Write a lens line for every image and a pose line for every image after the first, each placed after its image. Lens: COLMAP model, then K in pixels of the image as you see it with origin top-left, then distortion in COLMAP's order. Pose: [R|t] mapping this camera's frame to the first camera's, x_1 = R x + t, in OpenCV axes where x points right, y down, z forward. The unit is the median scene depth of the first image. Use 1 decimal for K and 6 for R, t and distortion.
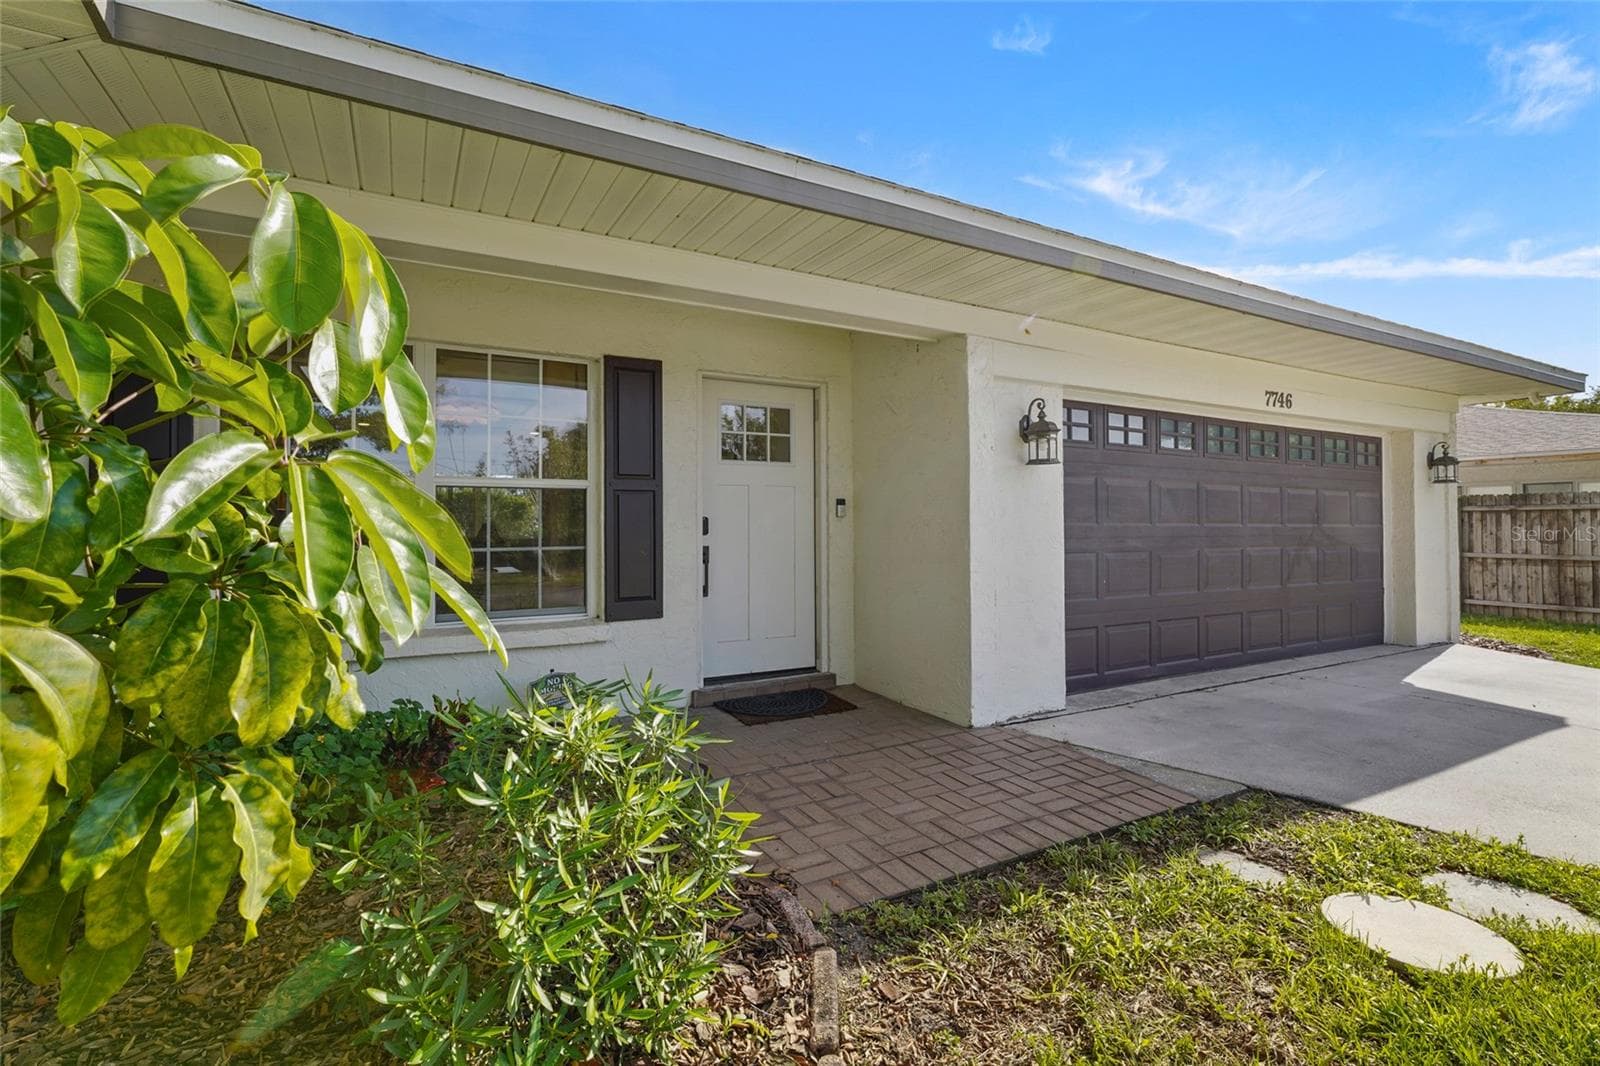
lens RADIAL K [[719.9, 0, 807.1], [0, 719.9, 517.9], [0, 0, 1]] dist [-0.001301, -0.000119]
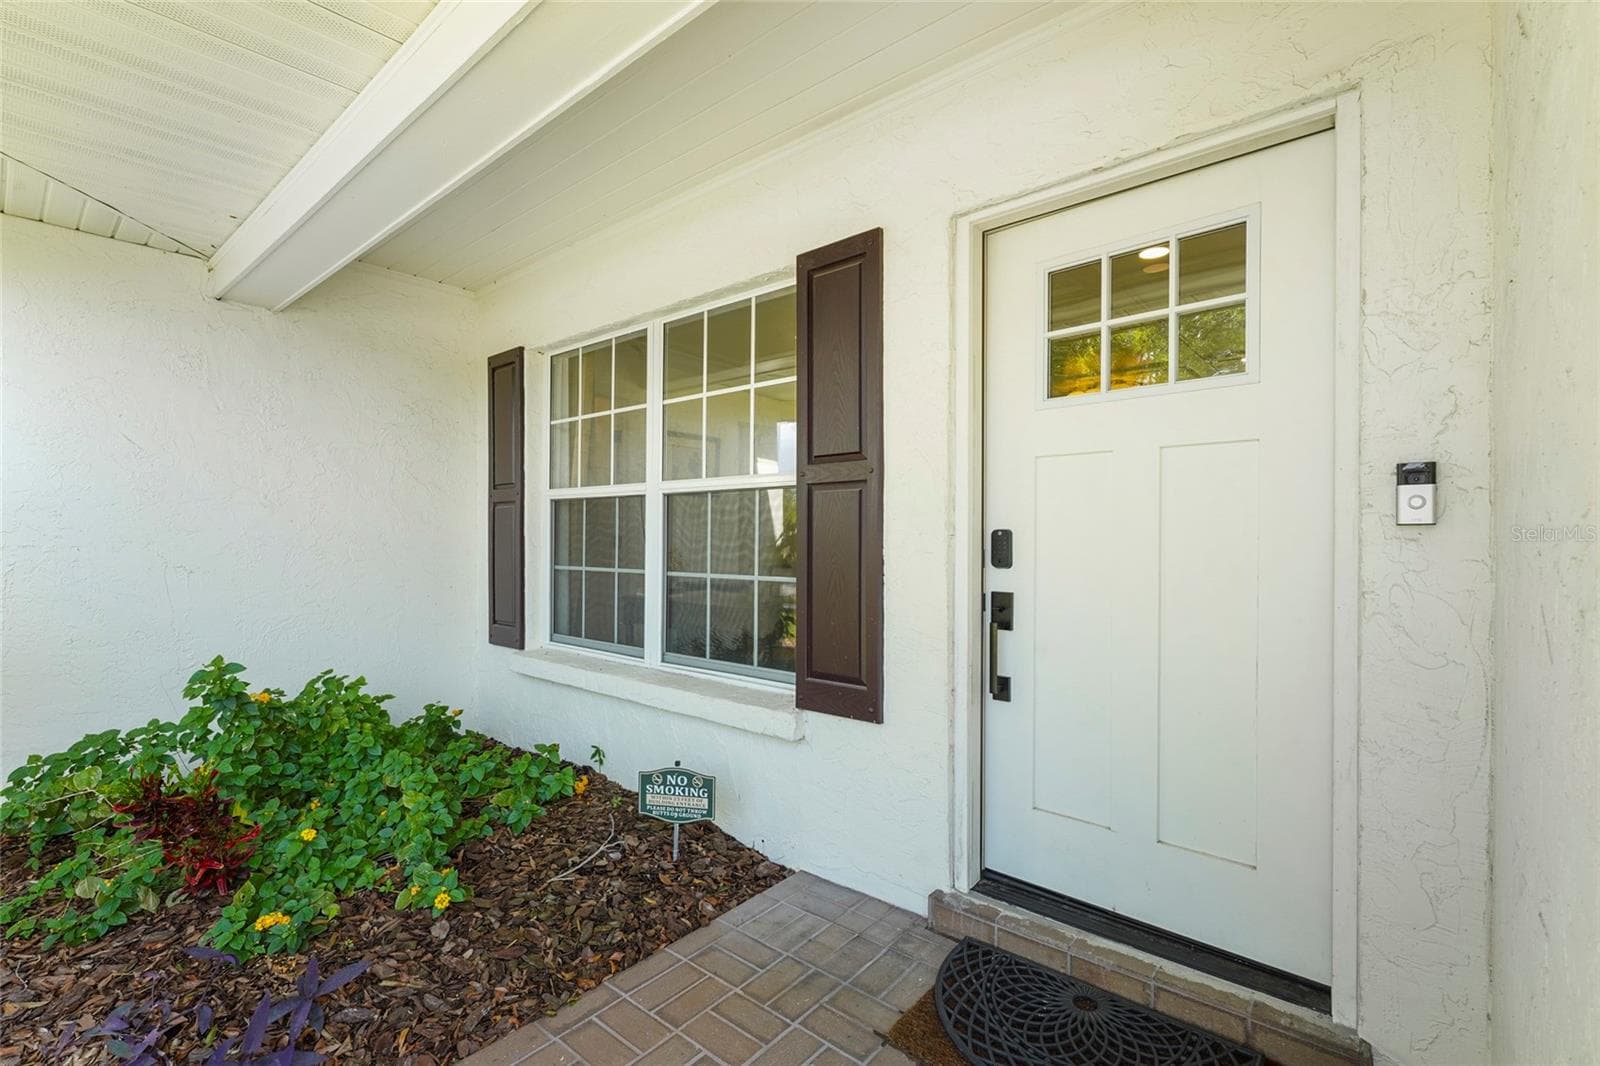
lens RADIAL K [[730.8, 0, 800.0], [0, 730.8, 533.0], [0, 0, 1]] dist [-0.003144, -0.000322]
pose [[0.339415, 0.003079, -0.940632, 0.257538], [0.008415, 0.999945, 0.006310, -0.002215], [0.940599, -0.010057, 0.339371, 0.720165]]
